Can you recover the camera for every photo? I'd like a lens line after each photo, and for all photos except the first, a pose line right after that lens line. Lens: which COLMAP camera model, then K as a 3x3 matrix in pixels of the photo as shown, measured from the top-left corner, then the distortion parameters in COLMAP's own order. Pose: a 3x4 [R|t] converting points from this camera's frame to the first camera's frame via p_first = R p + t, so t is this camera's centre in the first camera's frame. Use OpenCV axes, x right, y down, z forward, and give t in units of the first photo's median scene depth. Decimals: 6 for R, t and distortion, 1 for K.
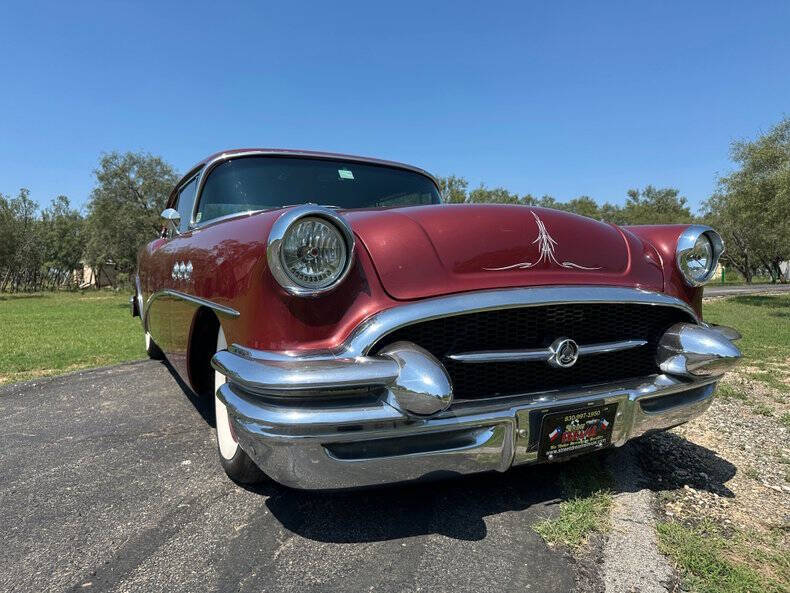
lens RADIAL K [[552.6, 0, 394.4], [0, 552.6, 297.1], [0, 0, 1]] dist [0.008266, -0.010685]
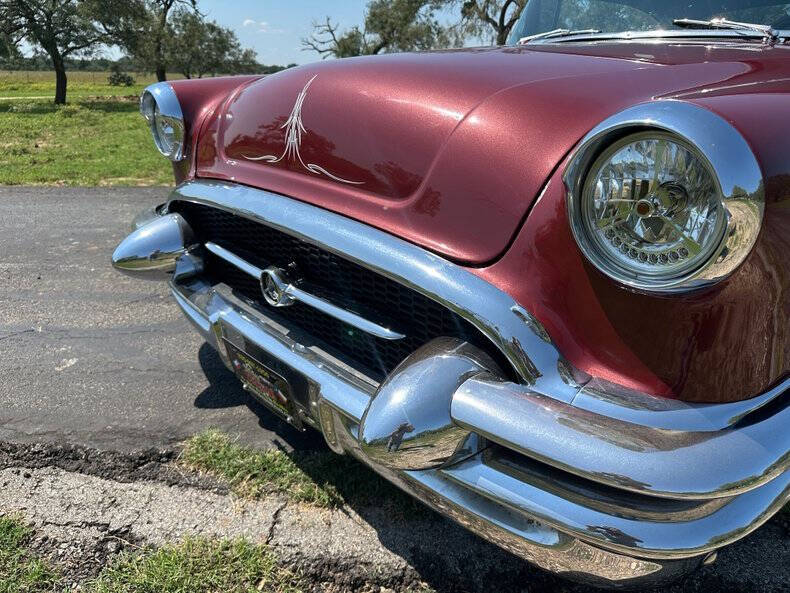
lens RADIAL K [[552.6, 0, 392.2], [0, 552.6, 297.5], [0, 0, 1]] dist [0.008266, -0.010685]
pose [[0.255904, 0.374835, -0.891073, 0.985305], [-0.042140, 0.925215, 0.377095, -0.167656], [0.965783, -0.058950, 0.252562, 0.929891]]
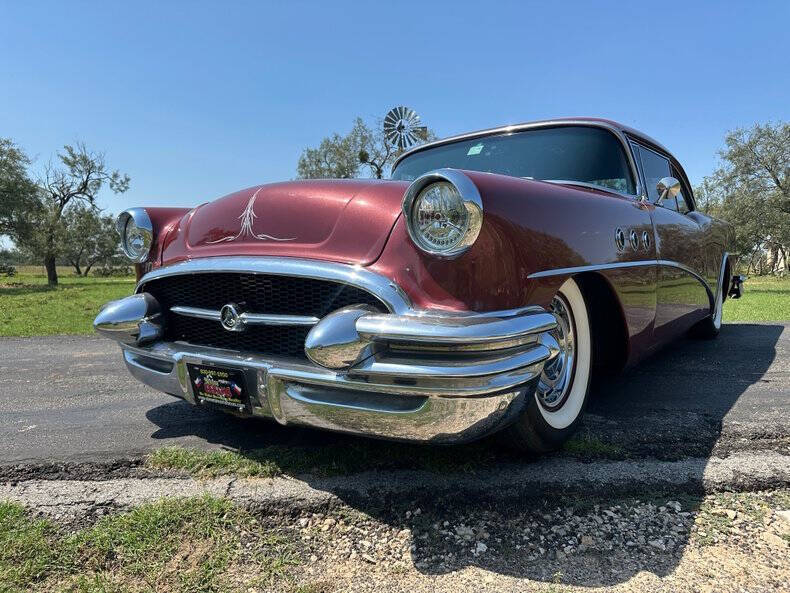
lens RADIAL K [[552.6, 0, 393.6], [0, 552.6, 290.6], [0, 0, 1]] dist [0.008266, -0.010685]
pose [[0.435199, 0.056555, -0.898556, 1.383411], [-0.030326, 0.998380, 0.048150, -0.014466], [0.899824, 0.006295, 0.436209, 0.781487]]
